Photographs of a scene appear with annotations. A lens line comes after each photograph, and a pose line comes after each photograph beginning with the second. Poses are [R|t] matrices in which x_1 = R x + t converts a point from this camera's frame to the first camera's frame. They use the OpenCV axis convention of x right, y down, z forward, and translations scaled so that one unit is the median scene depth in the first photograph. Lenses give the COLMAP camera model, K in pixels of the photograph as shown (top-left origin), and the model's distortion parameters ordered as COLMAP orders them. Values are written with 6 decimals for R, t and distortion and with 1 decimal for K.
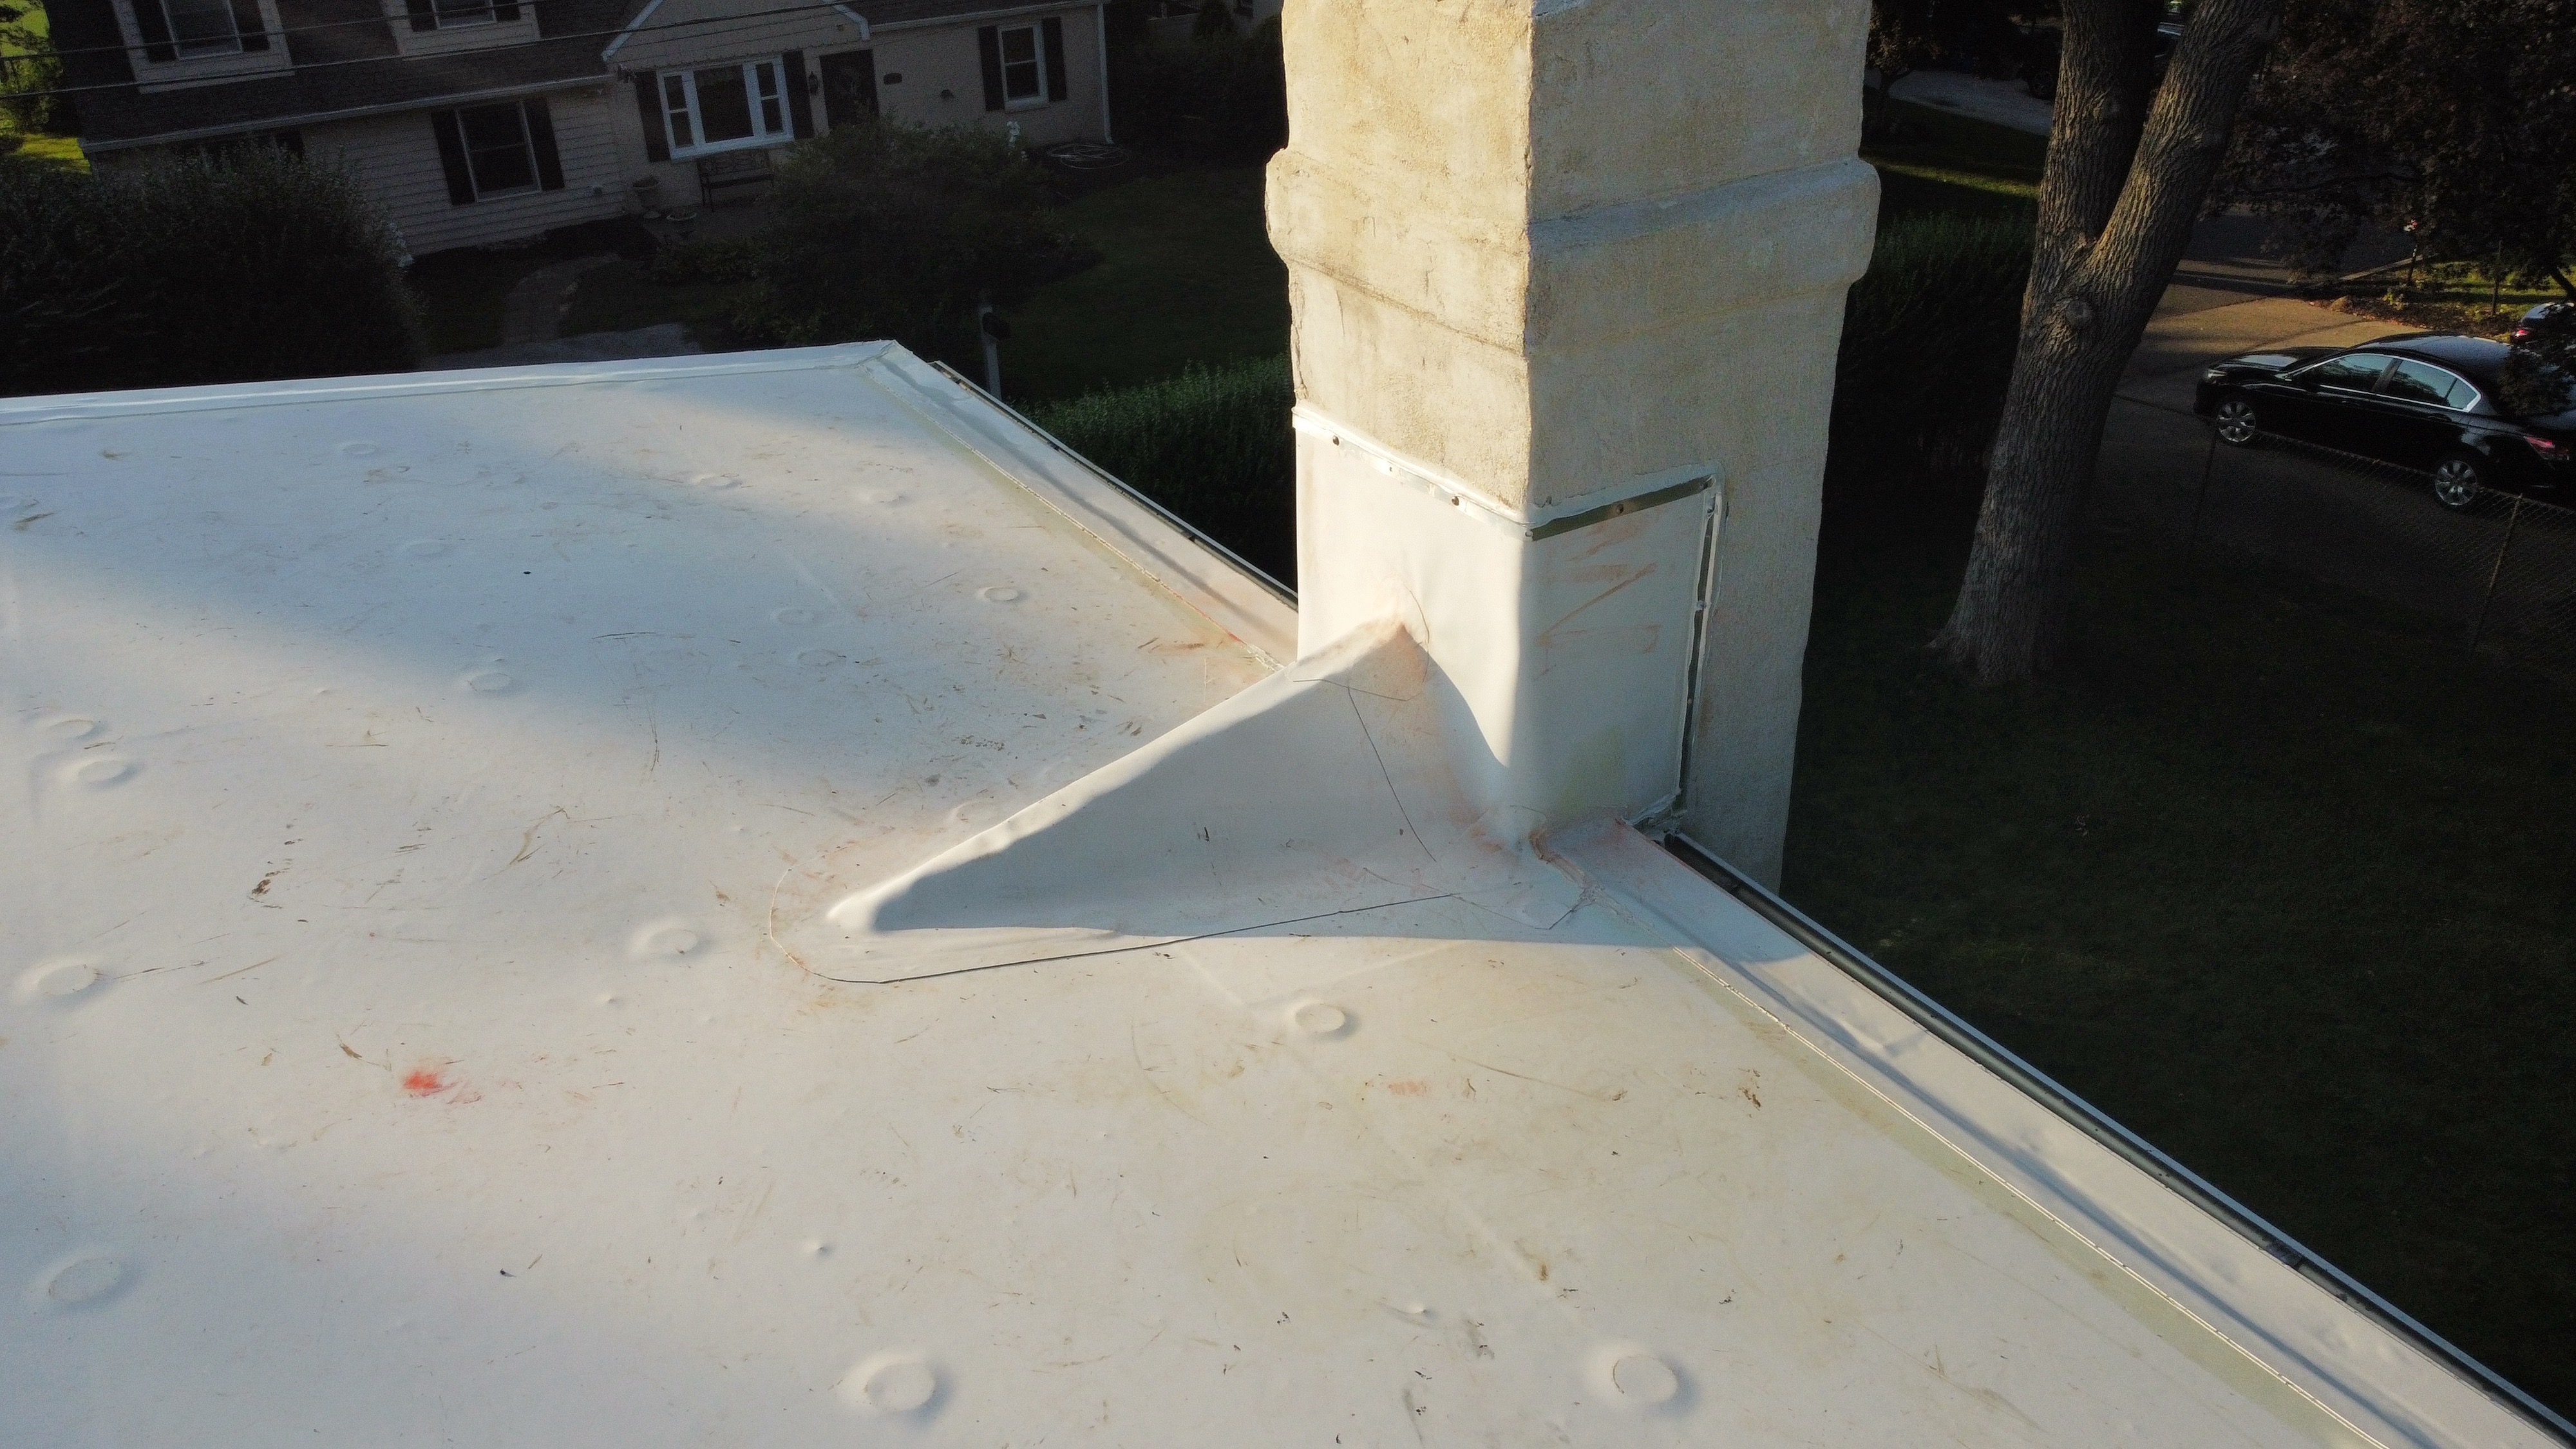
lens RADIAL K [[1941.6, 0, 1286.2], [0, 1941.6, 730.2], [0, 0, 1]] dist [0.009760, -0.010035]
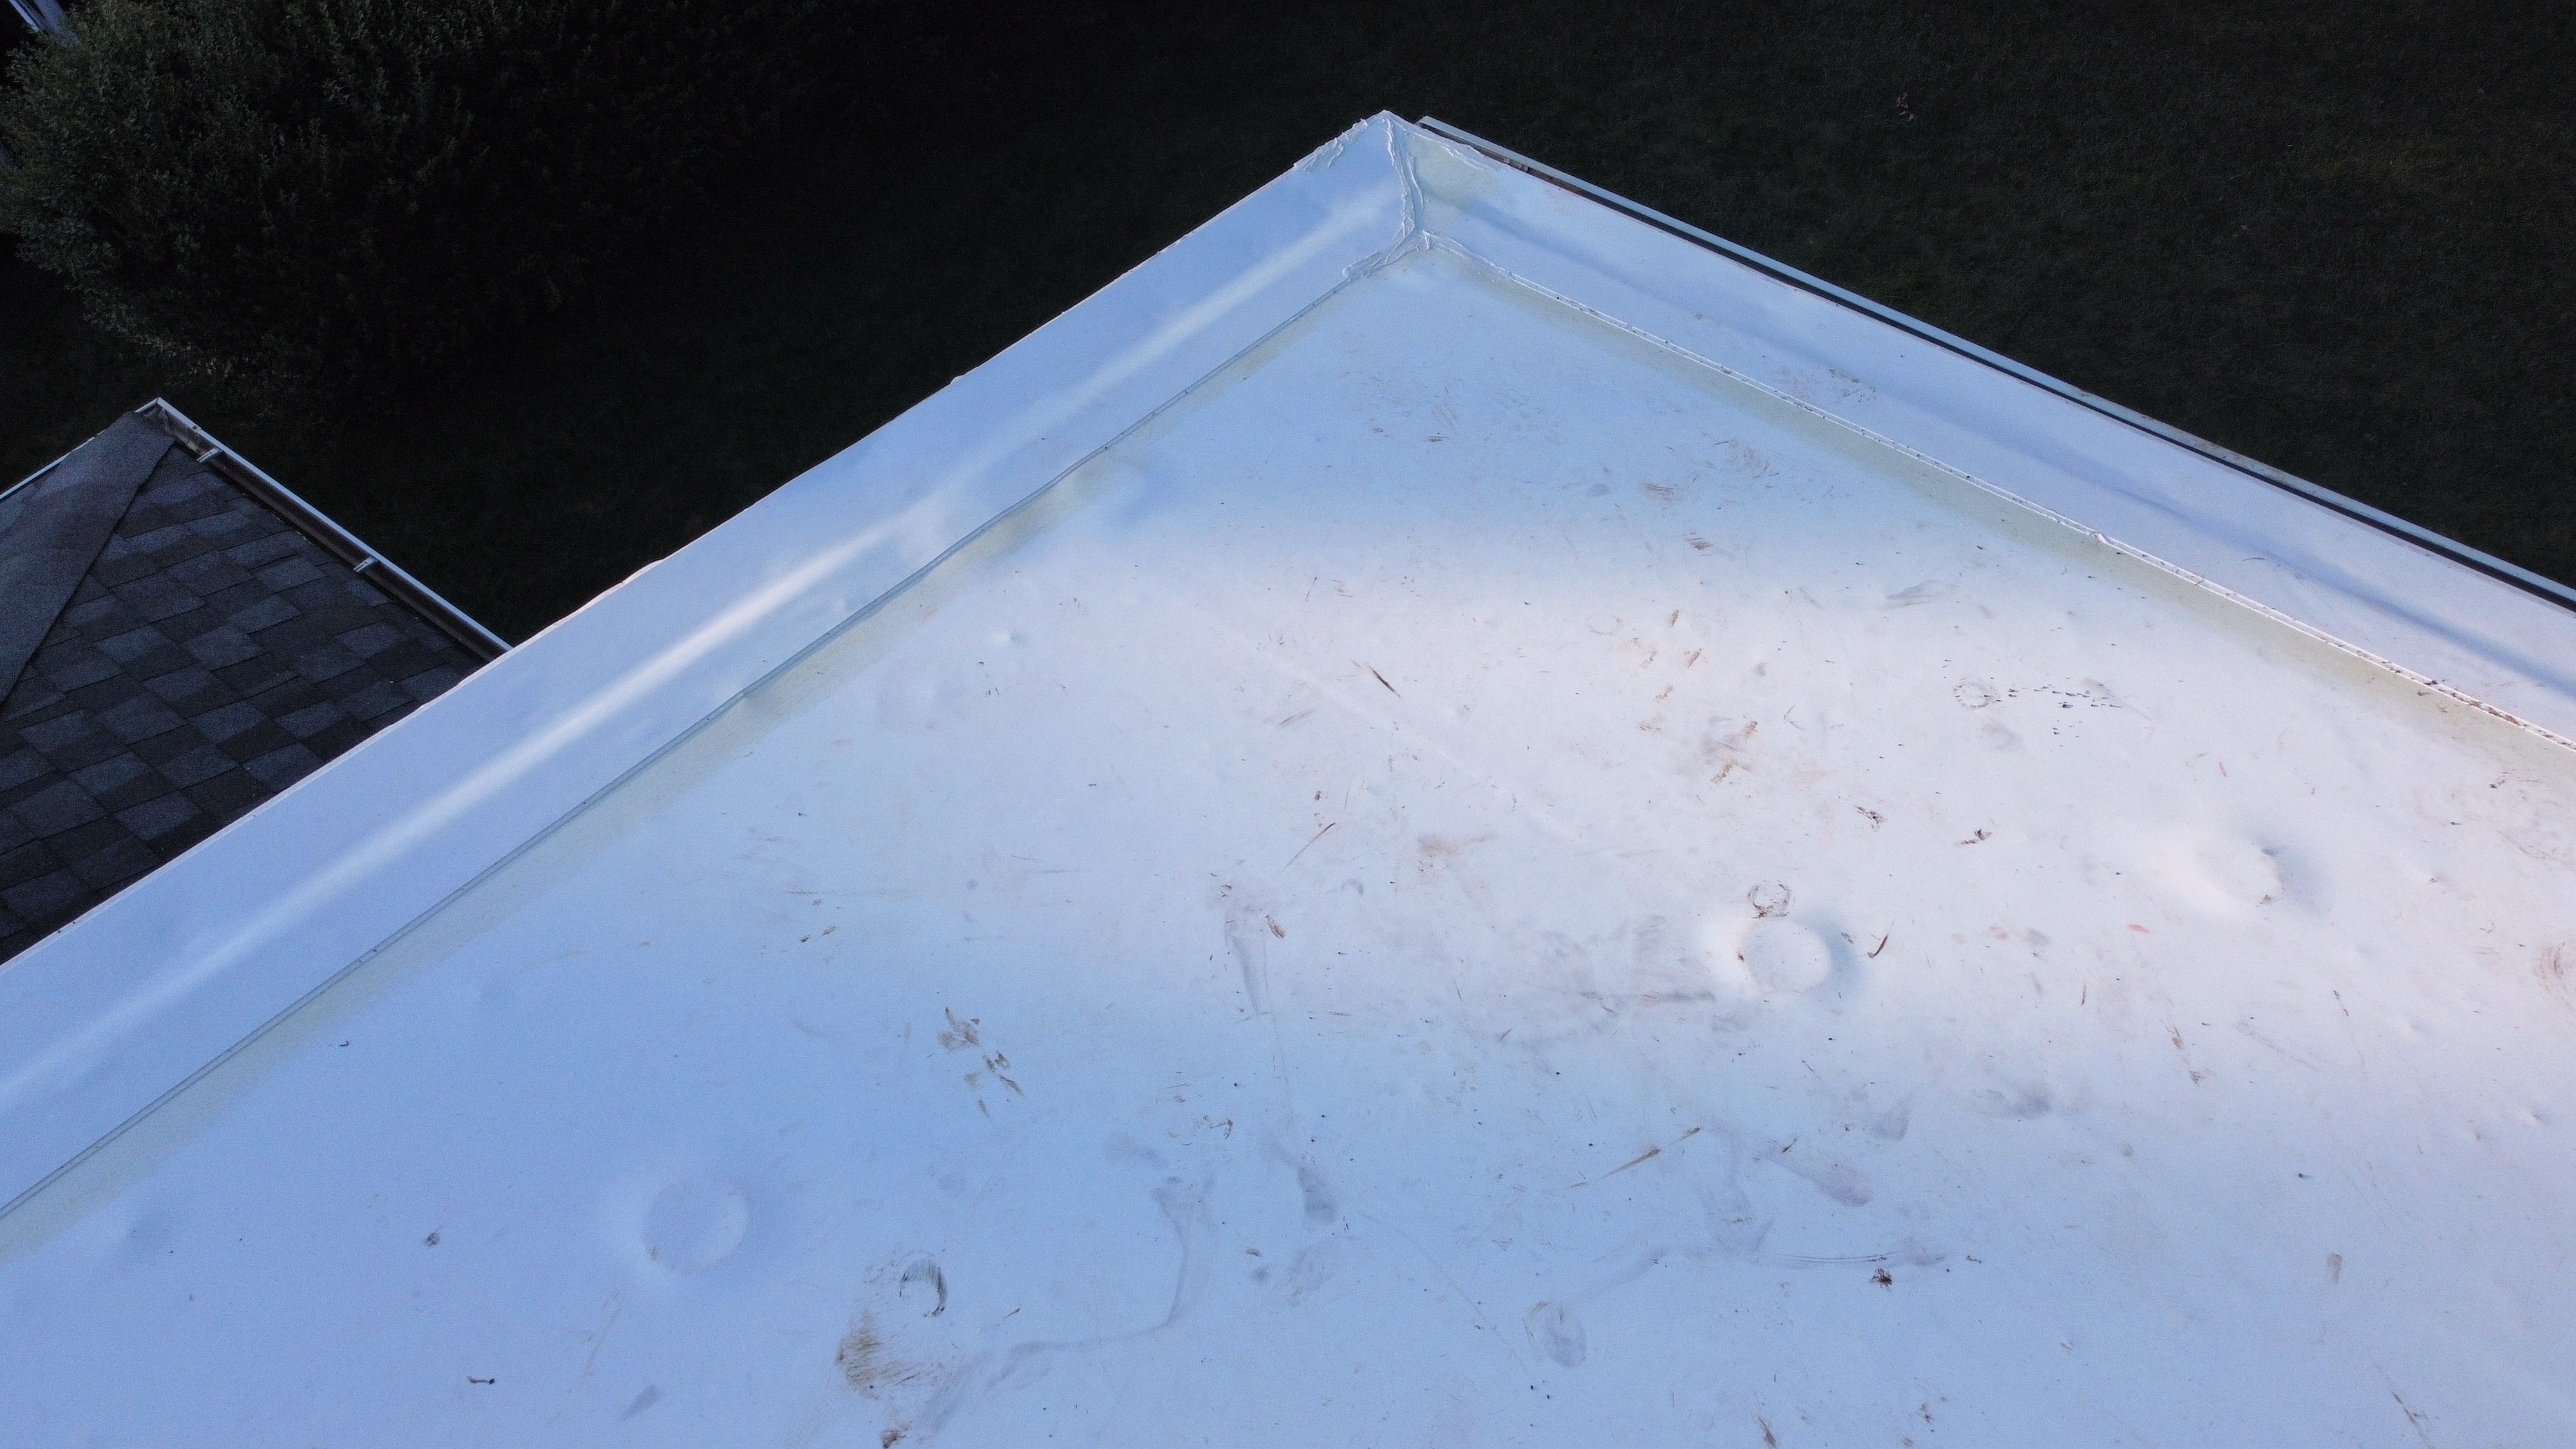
lens RADIAL K [[1941.6, 0, 1286.2], [0, 1941.6, 730.2], [0, 0, 1]] dist [0.009760, -0.010035]
pose [[0.940396, -0.267375, 0.210158, -0.412927], [0.172101, 0.907144, 0.384020, -0.291475], [-0.293321, -0.324963, 0.899090, 0.701676]]
